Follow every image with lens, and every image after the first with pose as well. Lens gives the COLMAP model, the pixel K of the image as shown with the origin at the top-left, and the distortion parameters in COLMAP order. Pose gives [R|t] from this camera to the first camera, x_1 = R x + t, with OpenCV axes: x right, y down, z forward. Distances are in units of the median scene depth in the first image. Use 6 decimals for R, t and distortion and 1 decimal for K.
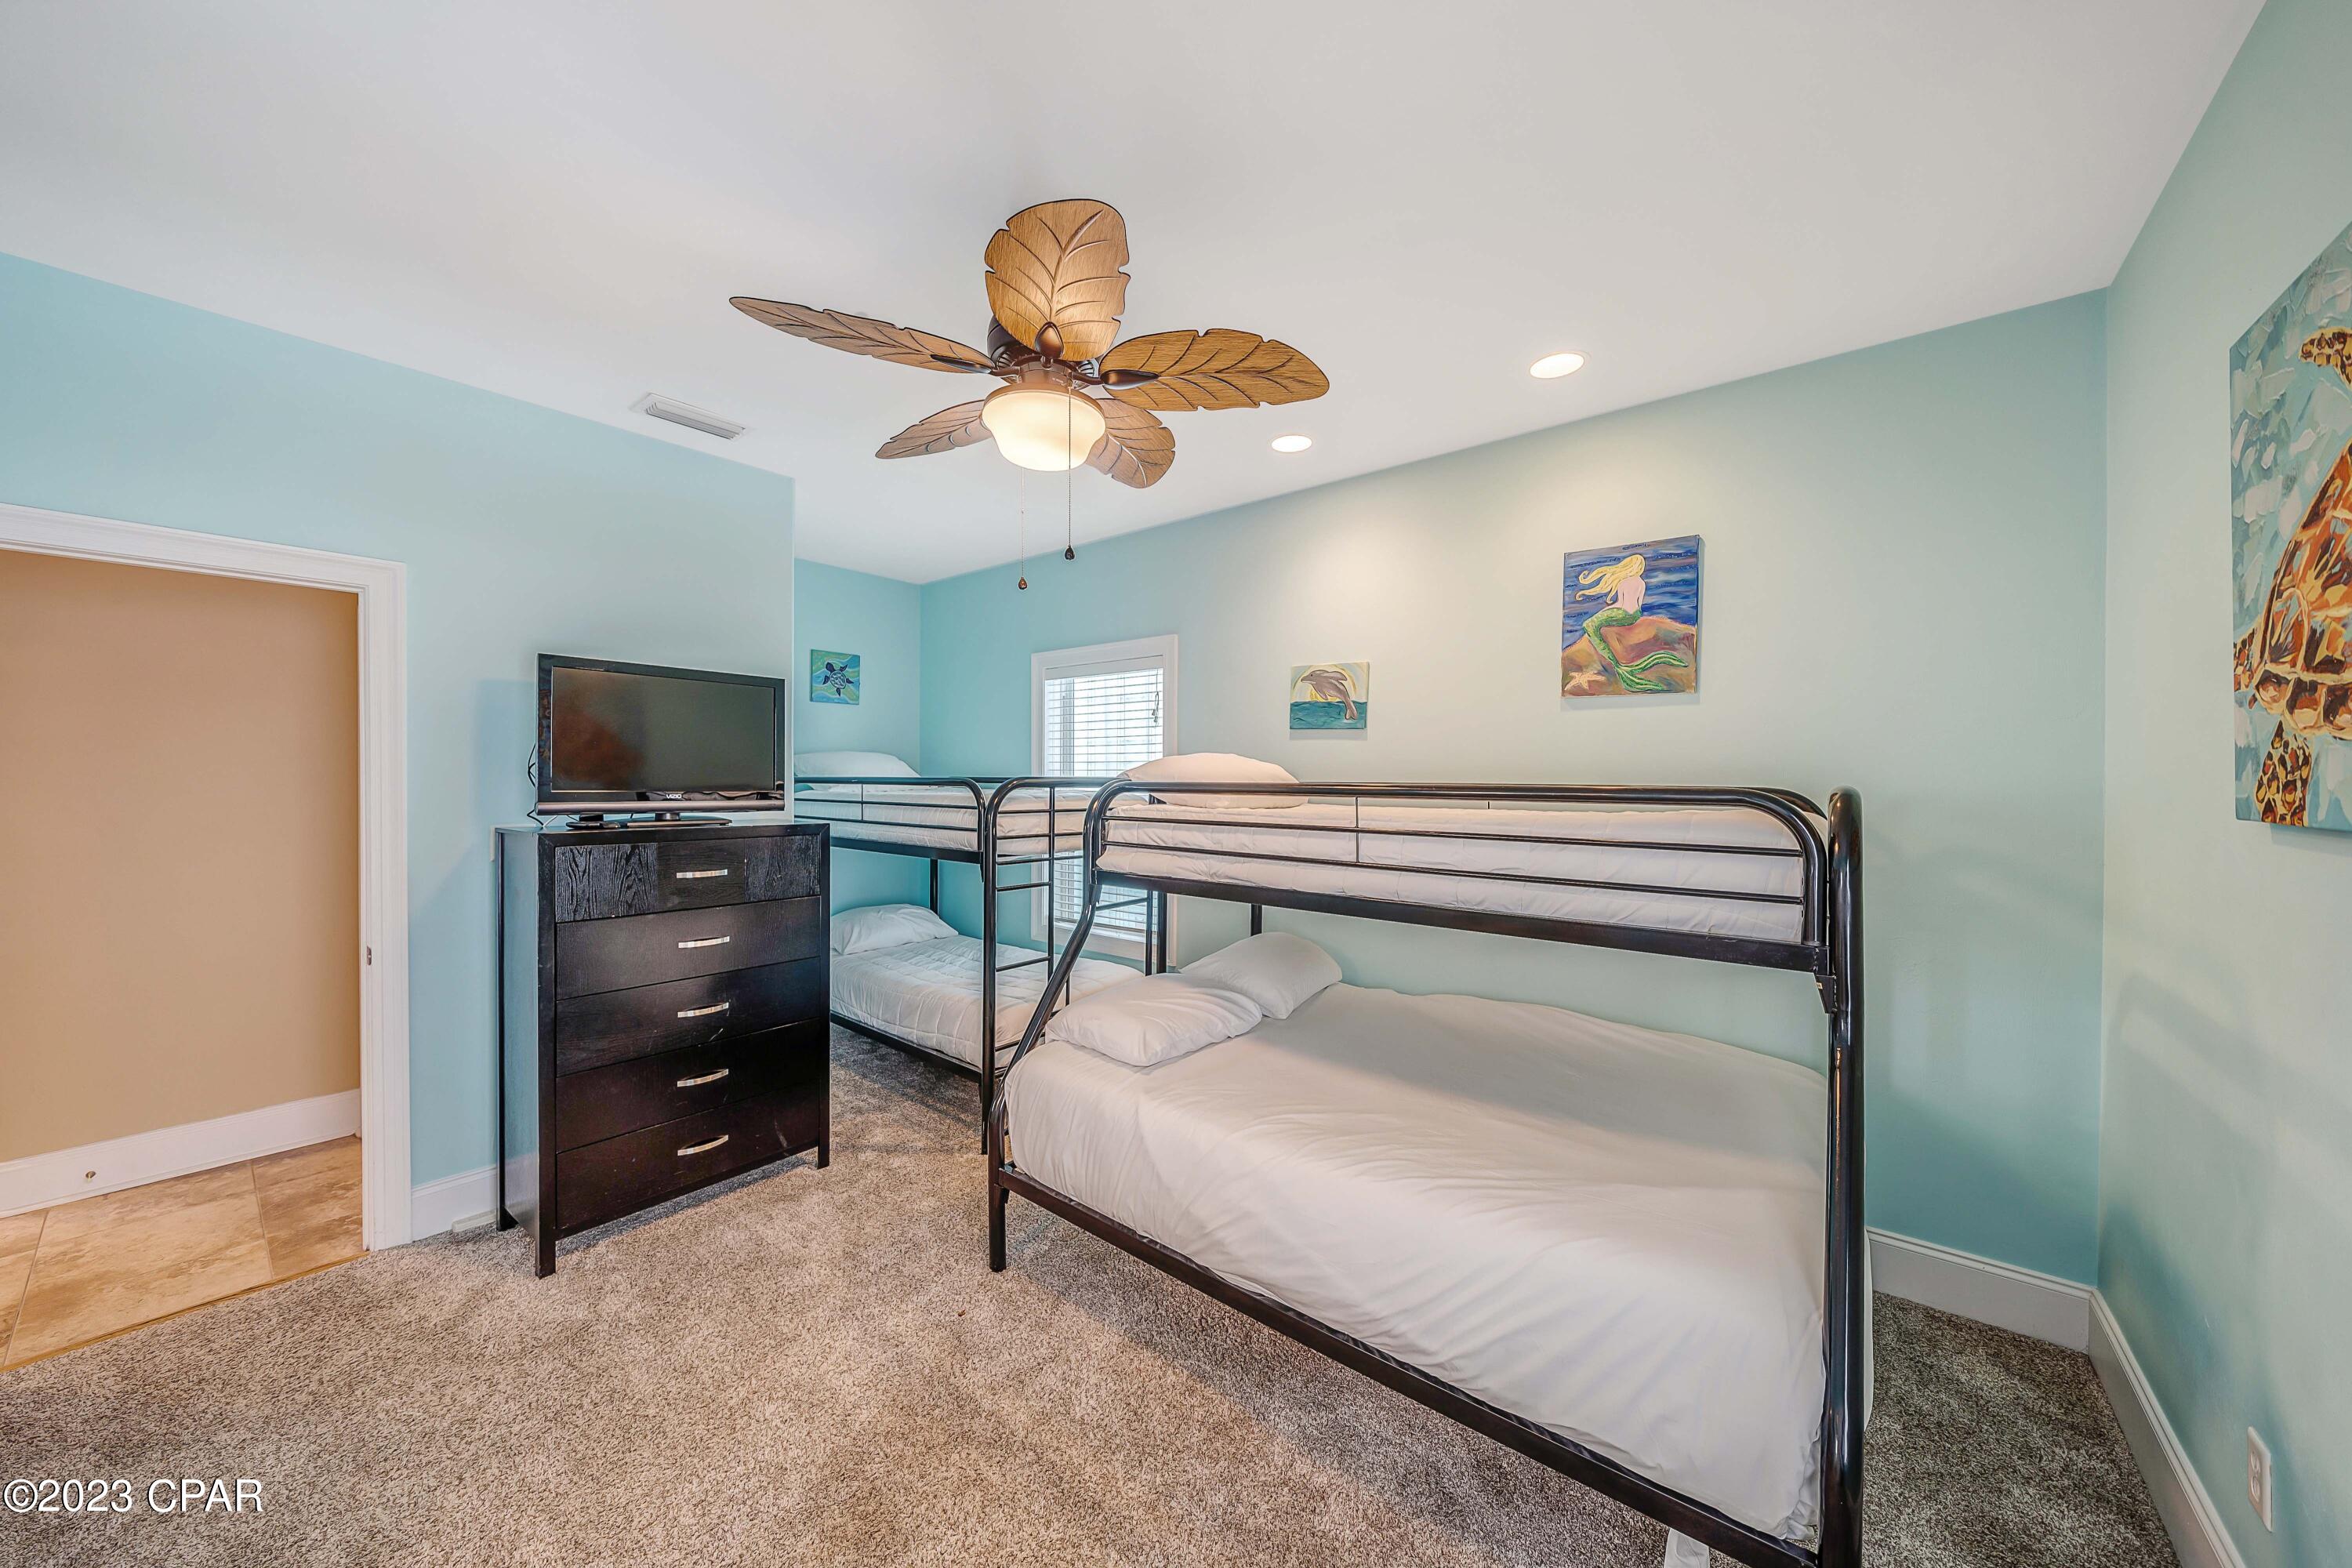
lens RADIAL K [[827.9, 0, 1155.5], [0, 827.9, 784.4], [0, 0, 1]] dist [-0.001374, 0.000062]
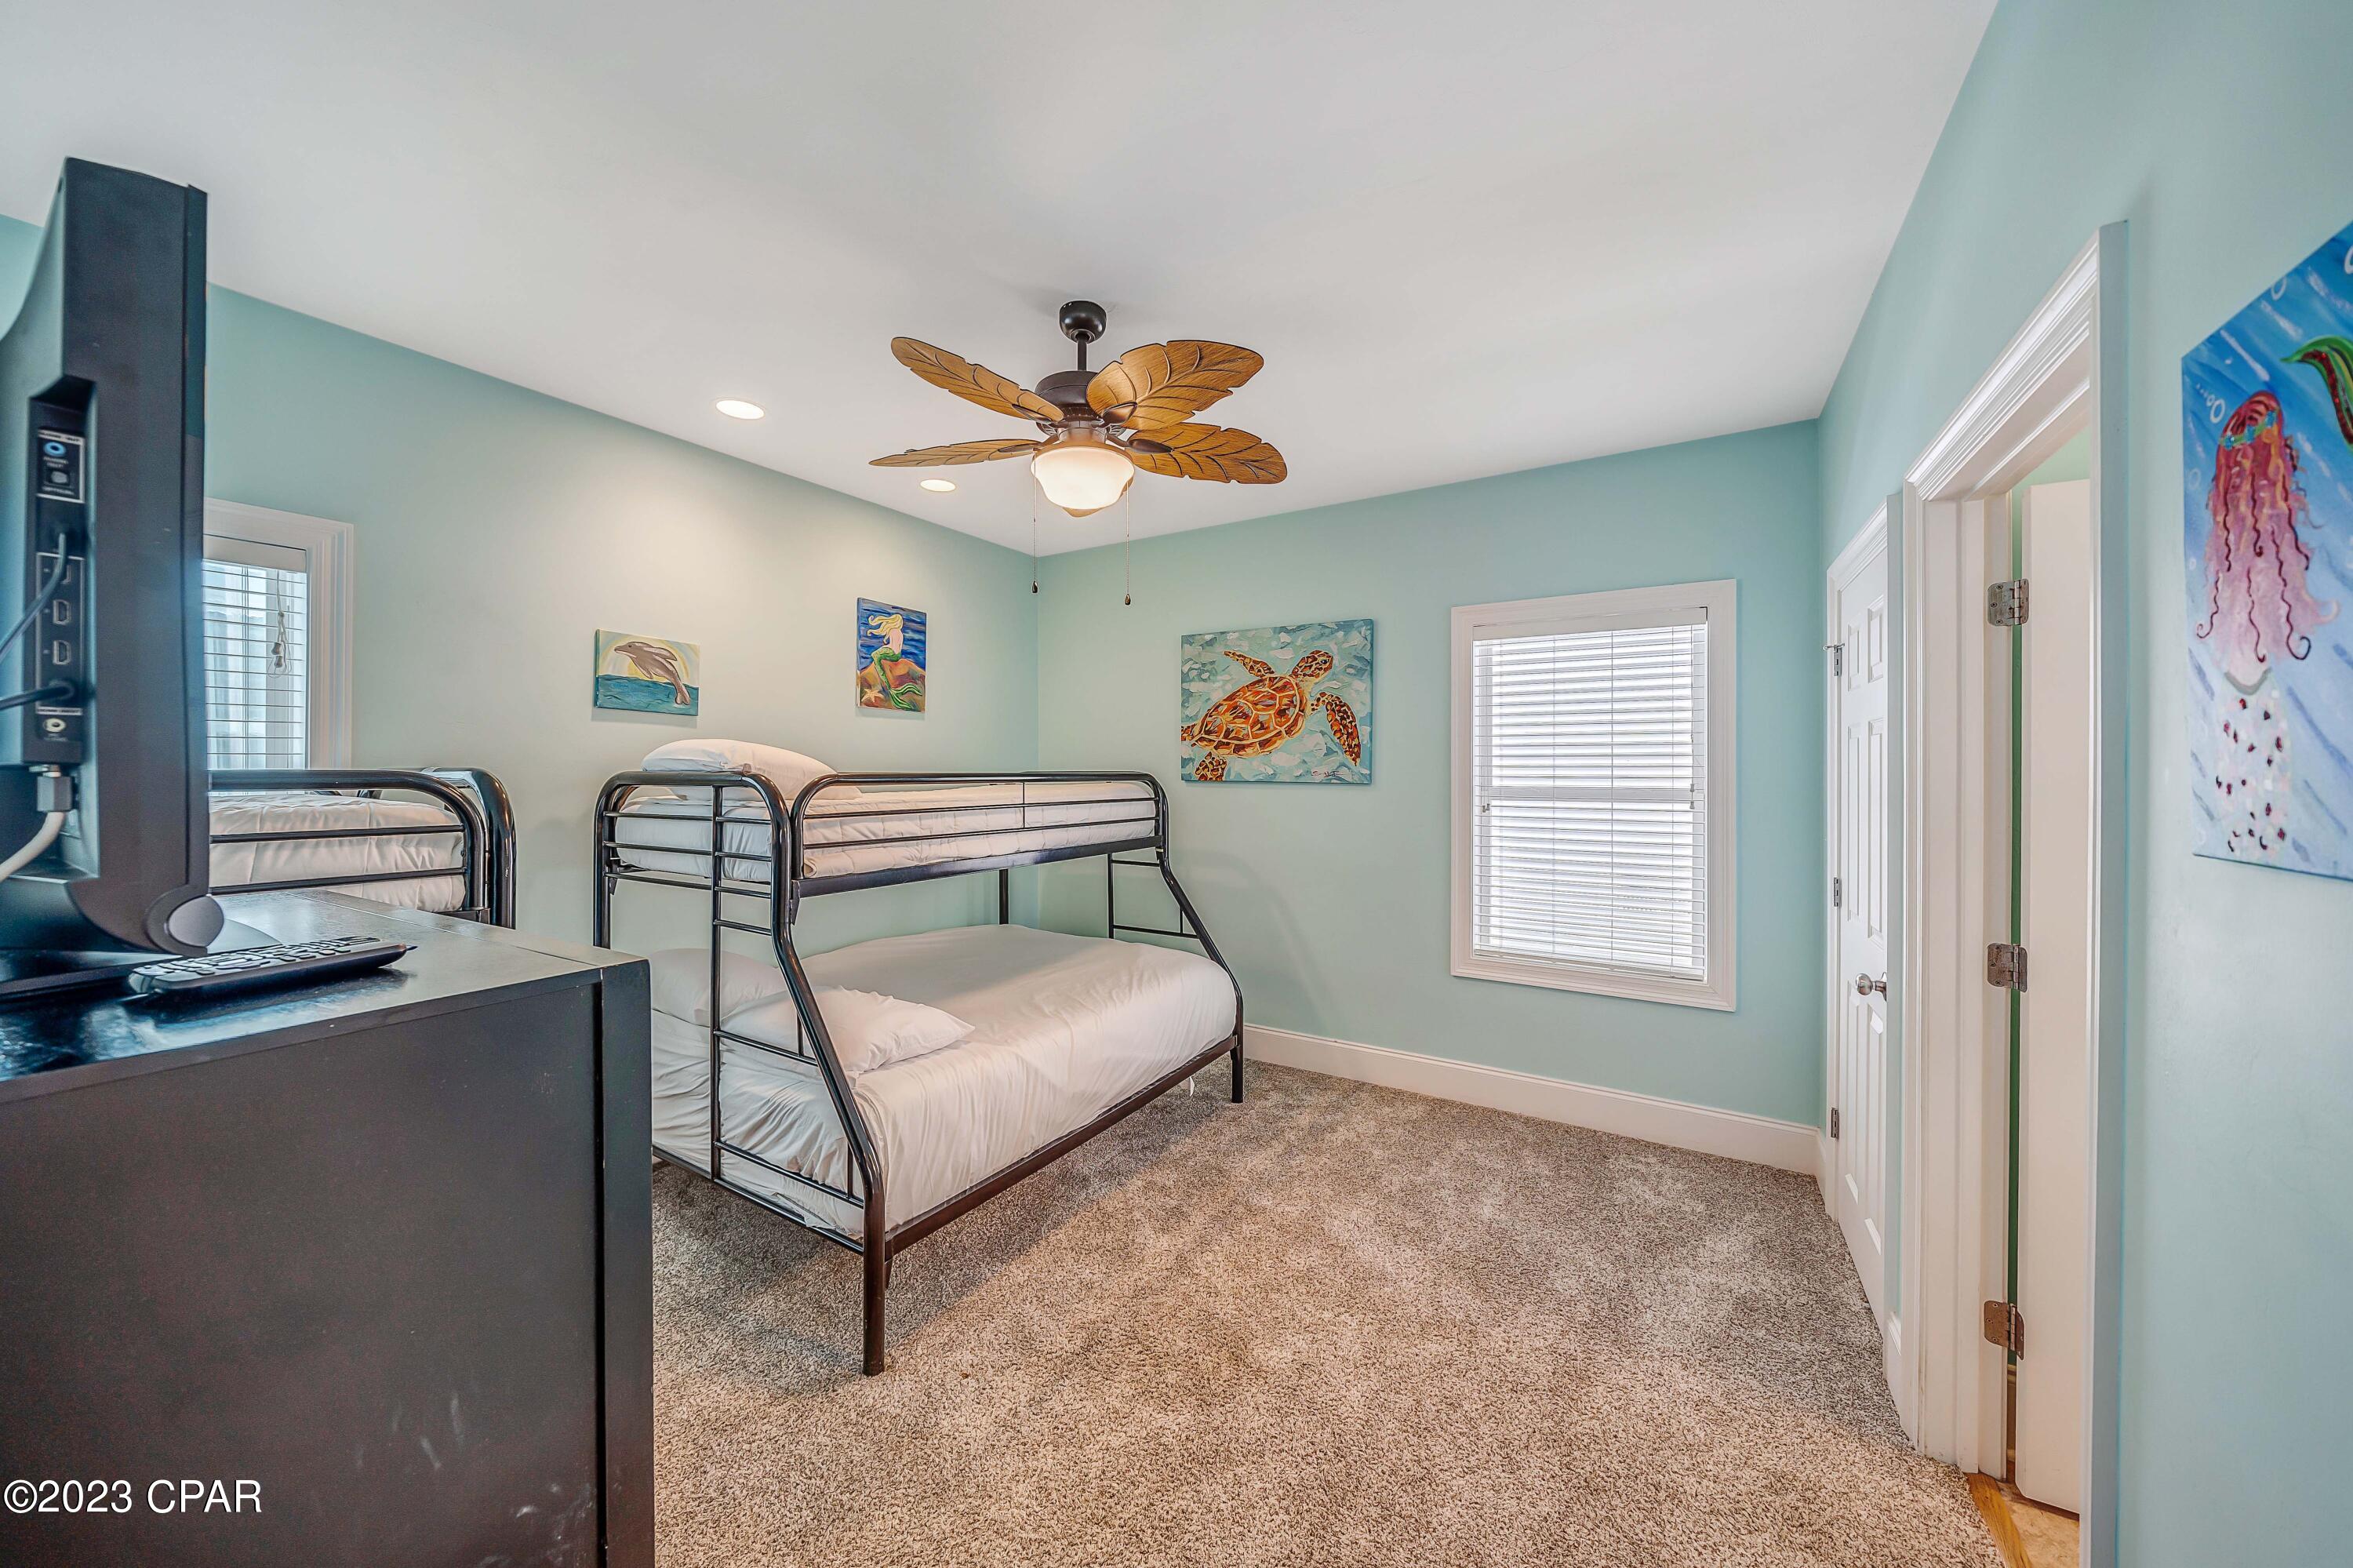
lens RADIAL K [[804.1, 0, 1173.7], [0, 804.1, 770.6], [0, 0, 1]] dist [-0.000327, 0.000013]
pose [[-0.141979, -0.007651, 0.989840, -0.900183], [0.005517, 0.999948, 0.008520, -0.011562], [-0.989854, 0.006670, -0.141930, 0.727467]]
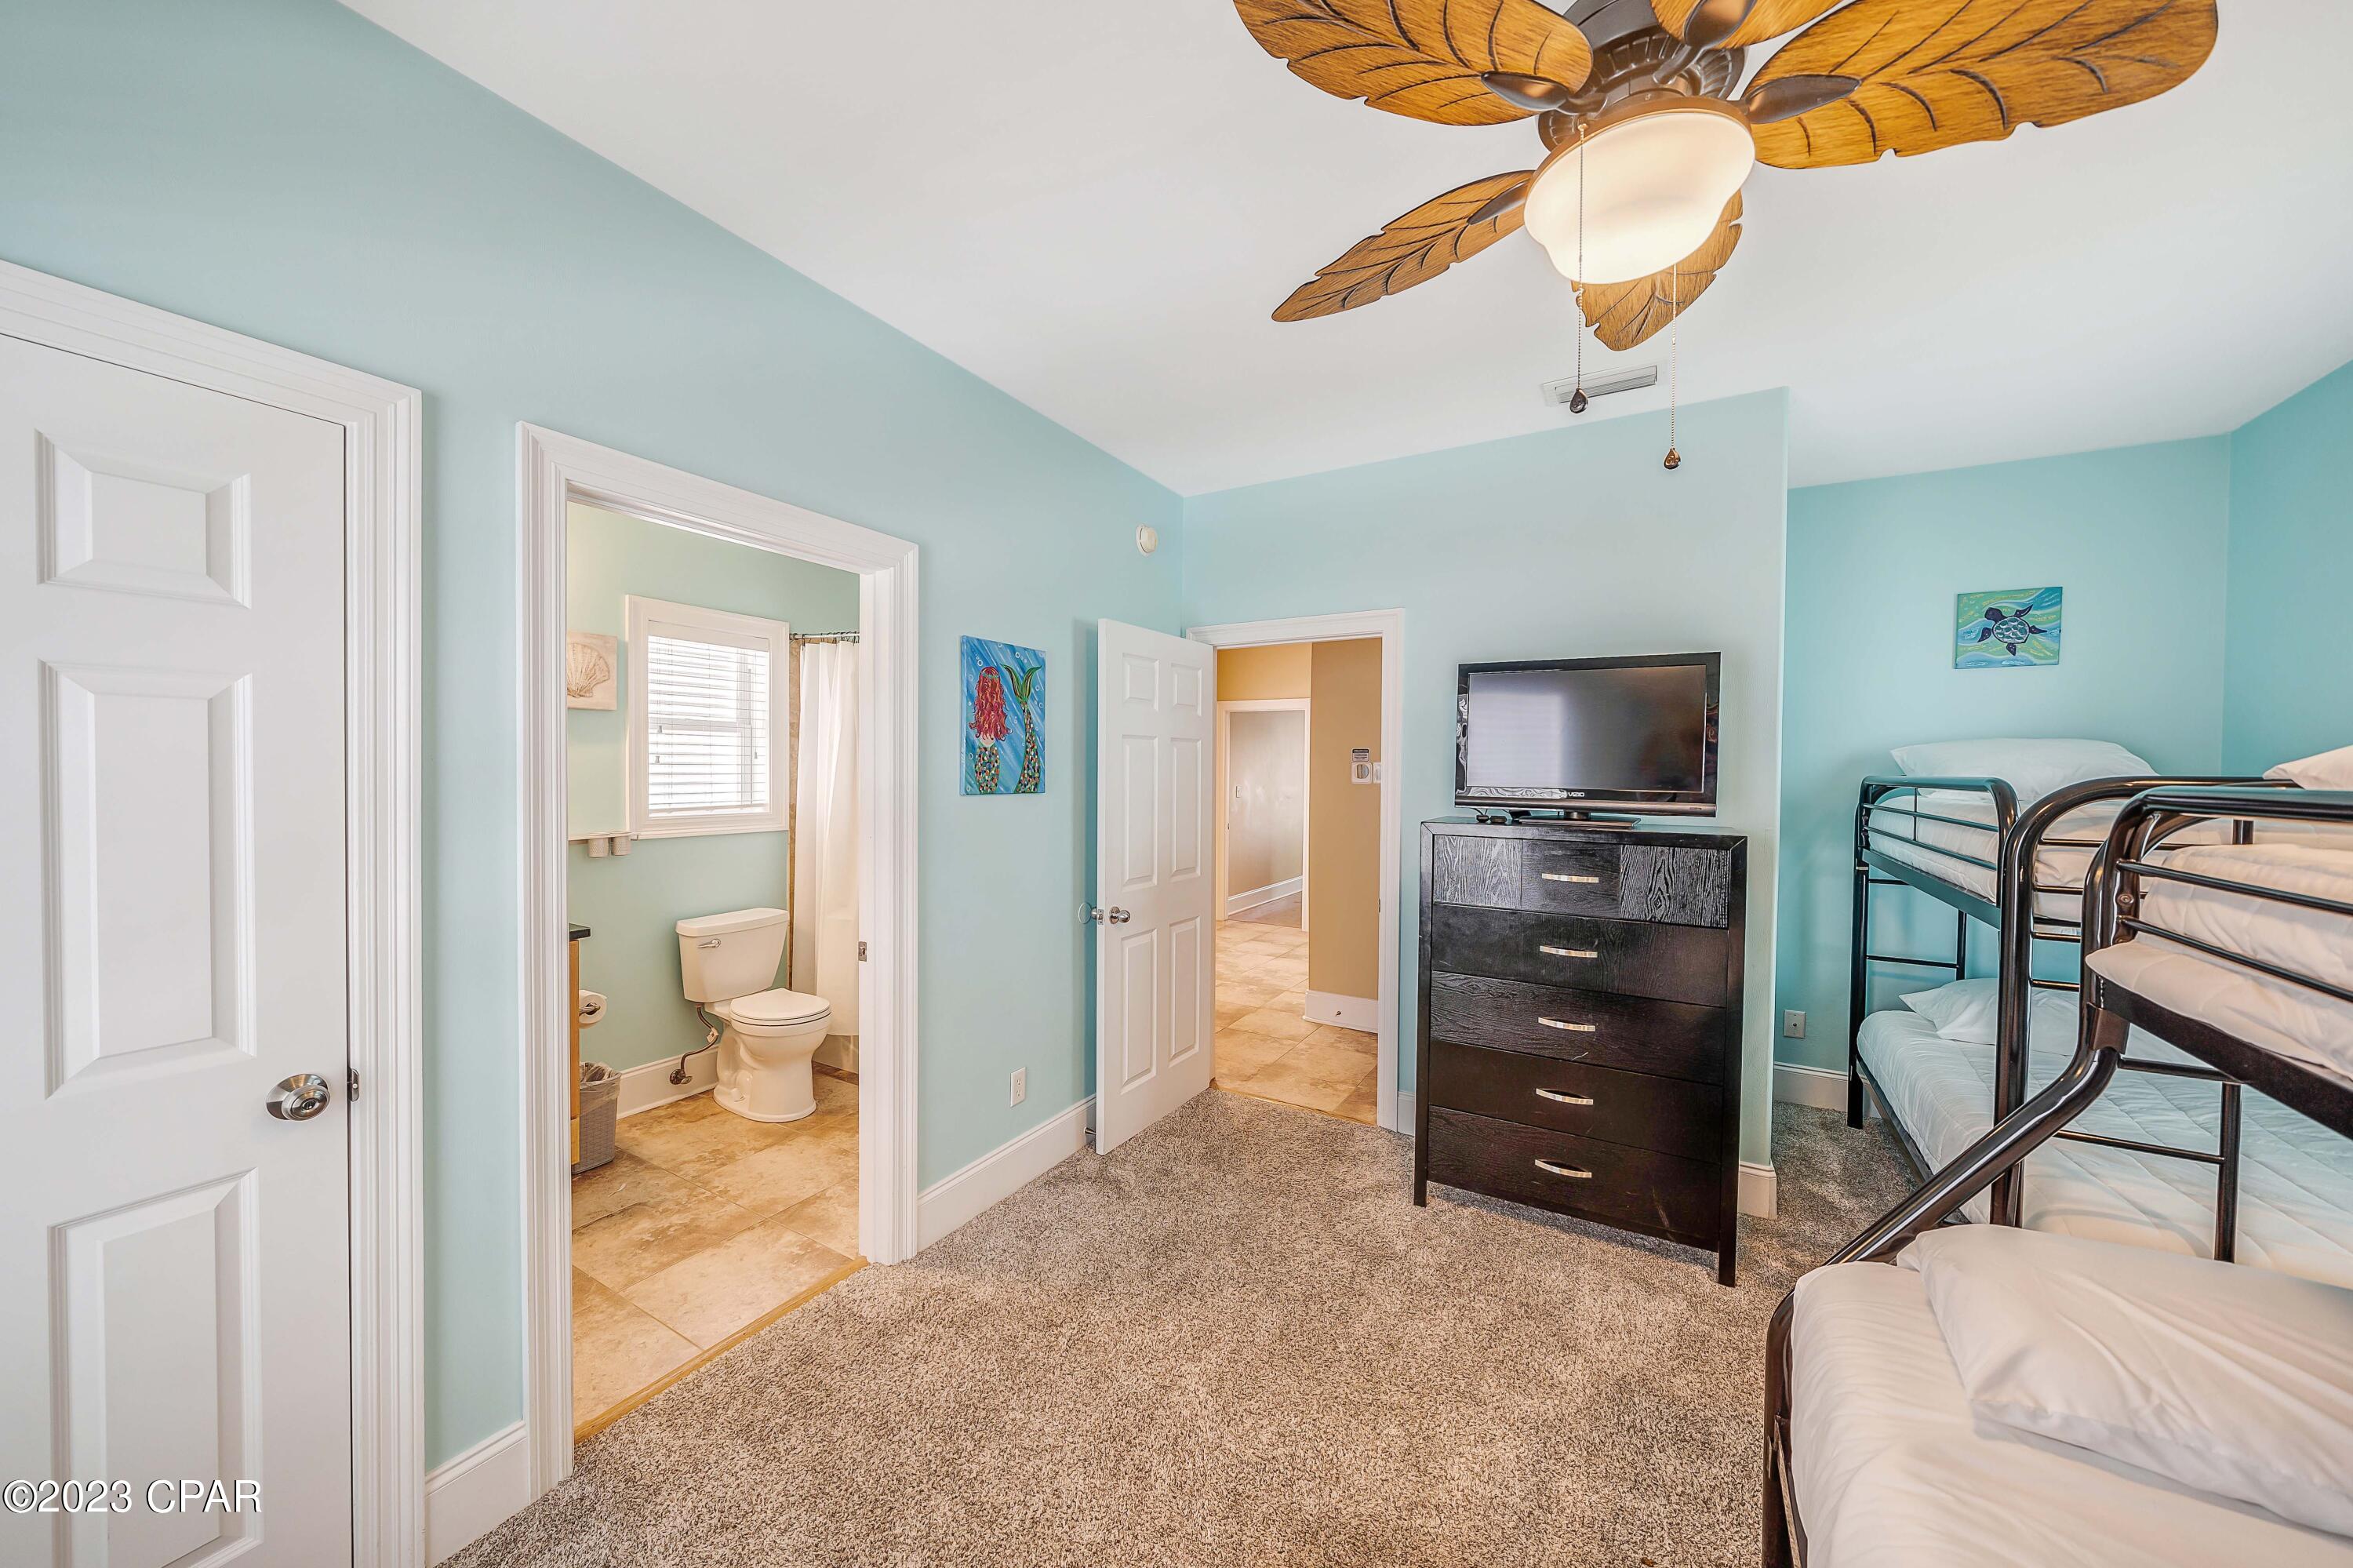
lens RADIAL K [[828.3, 0, 1156.0], [0, 828.3, 784.4], [0, 0, 1]] dist [-0.001374, 0.000062]
pose [[0.154242, 0.016182, -0.987901, 0.296241], [-0.017349, 0.999756, 0.013668, -0.001421], [0.987881, 0.015031, 0.154485, 0.395927]]
